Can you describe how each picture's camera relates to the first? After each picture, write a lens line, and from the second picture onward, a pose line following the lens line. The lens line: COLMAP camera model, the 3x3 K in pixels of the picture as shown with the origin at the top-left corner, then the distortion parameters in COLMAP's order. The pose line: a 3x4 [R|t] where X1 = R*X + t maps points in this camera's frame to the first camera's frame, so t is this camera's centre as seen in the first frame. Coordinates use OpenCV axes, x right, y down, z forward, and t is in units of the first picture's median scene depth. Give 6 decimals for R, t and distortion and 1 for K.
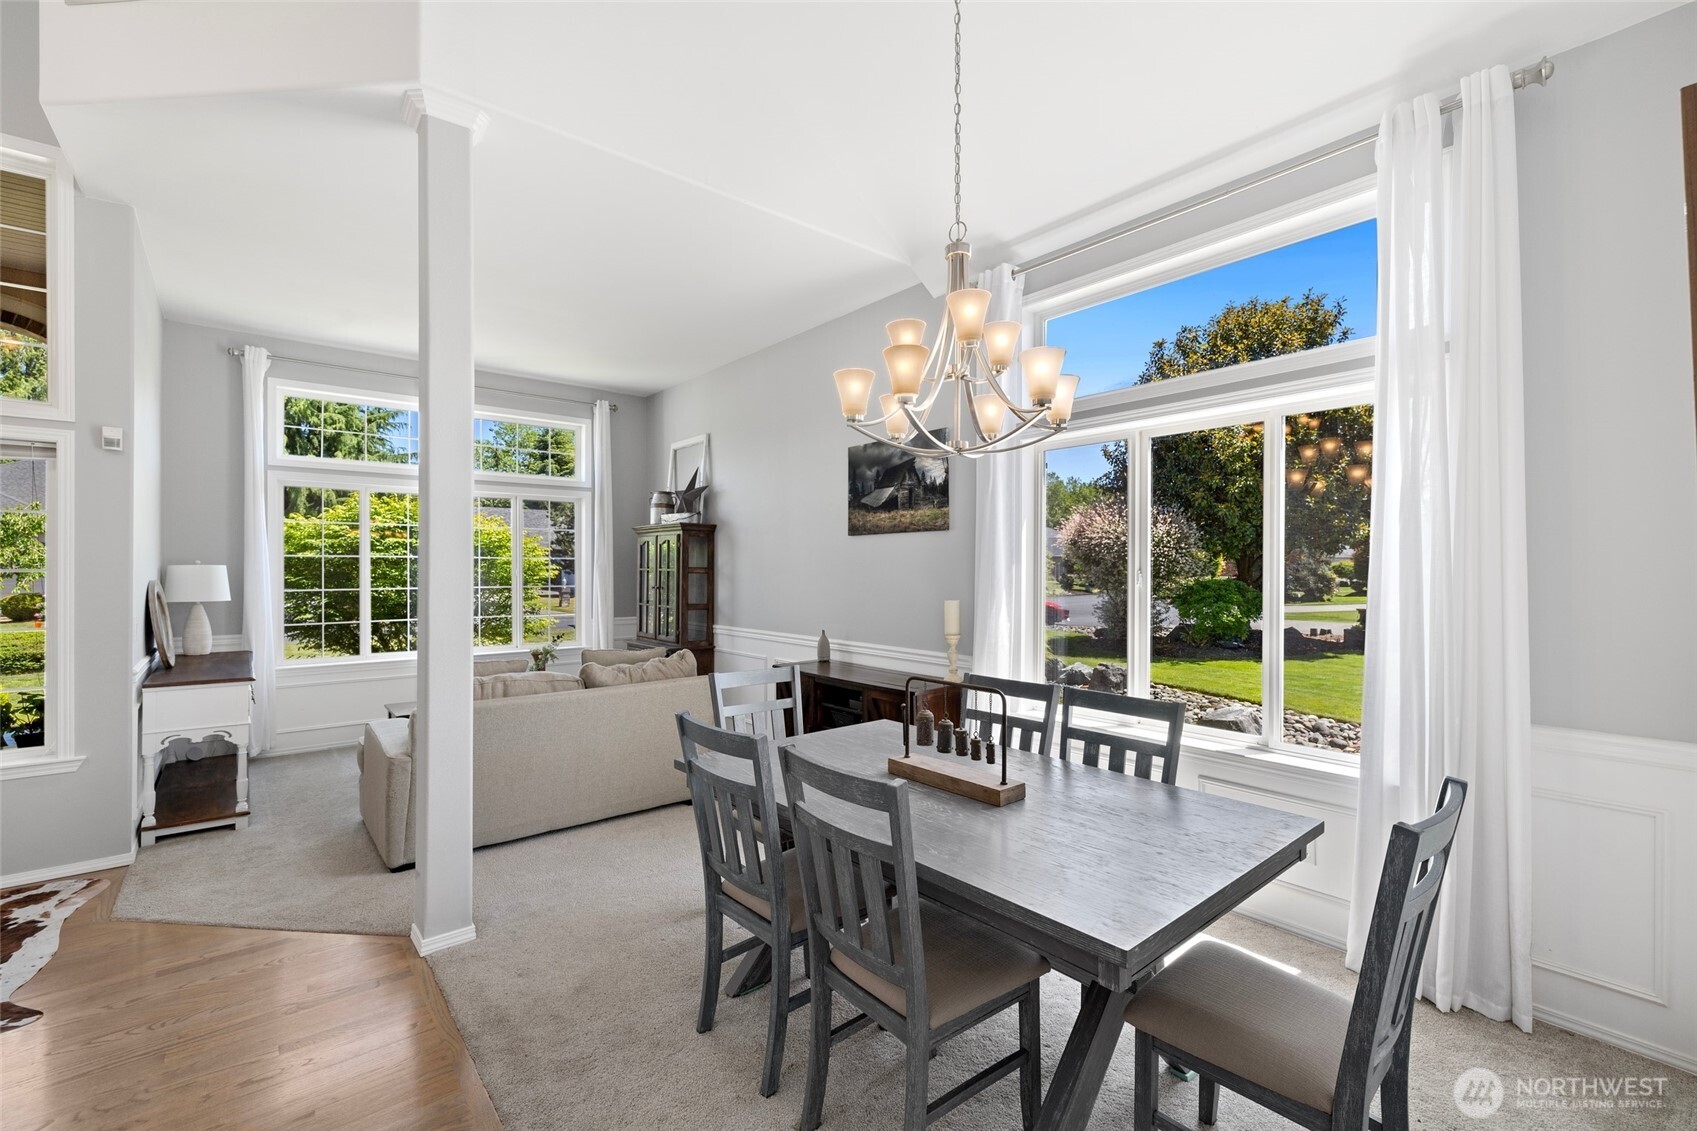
lens RADIAL K [[716.7, 0, 855.3], [0, 716.7, 570.0], [0, 0, 1]] dist [0.000969, 0.000063]
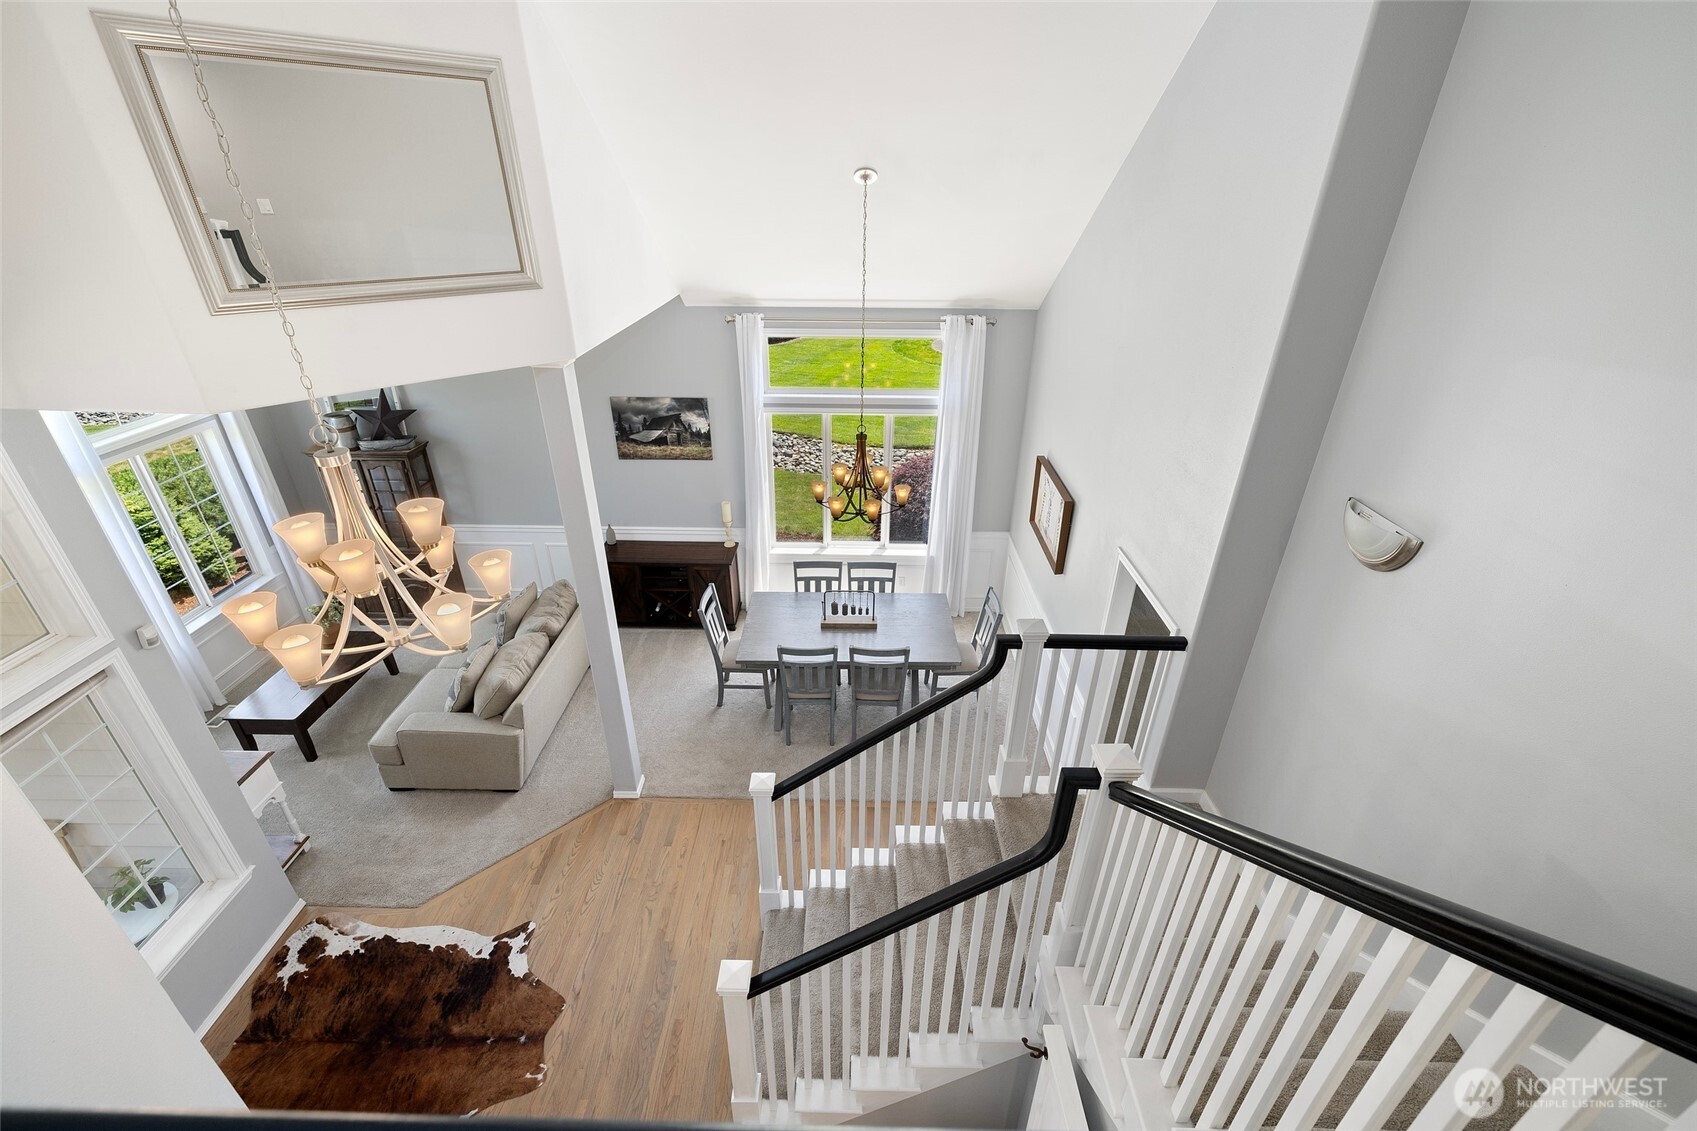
lens RADIAL K [[716.7, 0, 848.9], [0, 716.7, 562.8], [0, 0, 1]] dist [0.000969, 0.000063]
pose [[0.659773, -0.355228, 0.662203, -0.709053], [-0.003987, 0.879549, 0.475792, -0.535631], [-0.751454, -0.316555, 0.578886, -0.216444]]
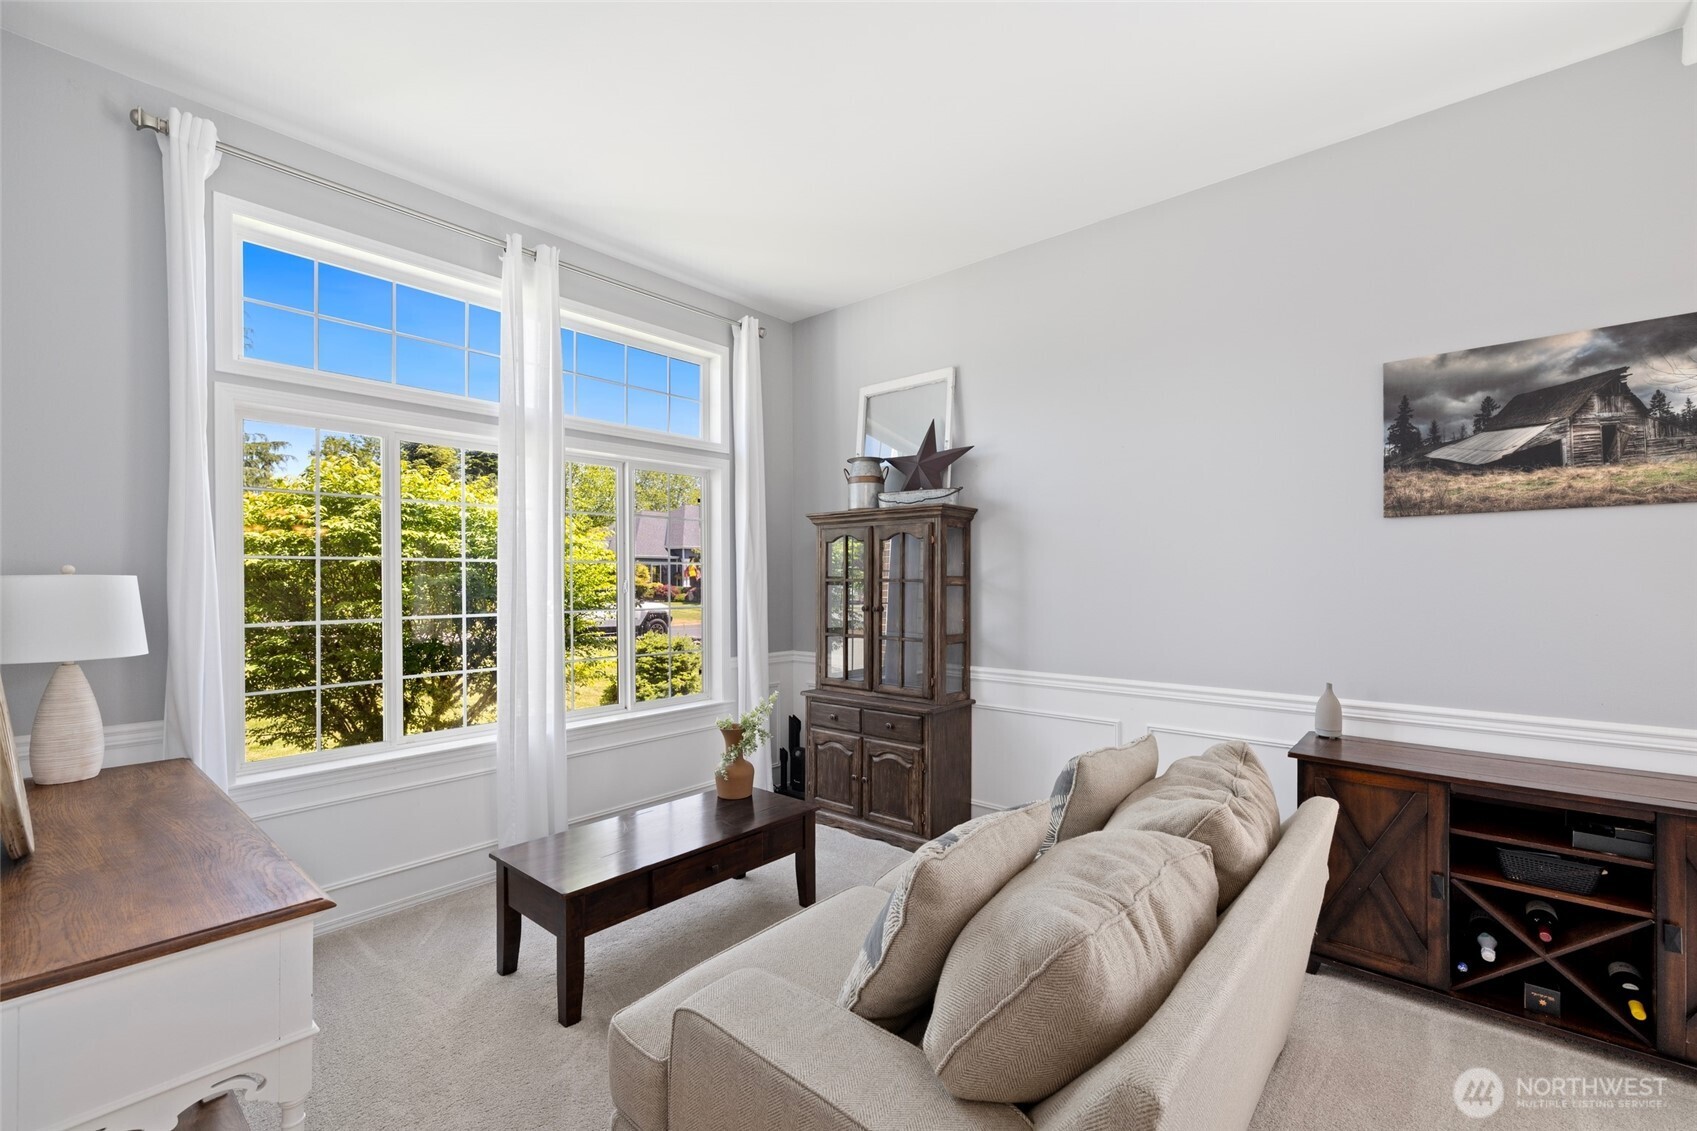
lens RADIAL K [[716.7, 0, 842.5], [0, 716.7, 576.6], [0, 0, 1]] dist [0.000969, 0.000063]
pose [[0.988284, -0.004482, 0.152563, -0.518031], [0.005431, 0.999968, -0.005801, 0.000028], [-0.152533, 0.006562, 0.988277, 0.496943]]
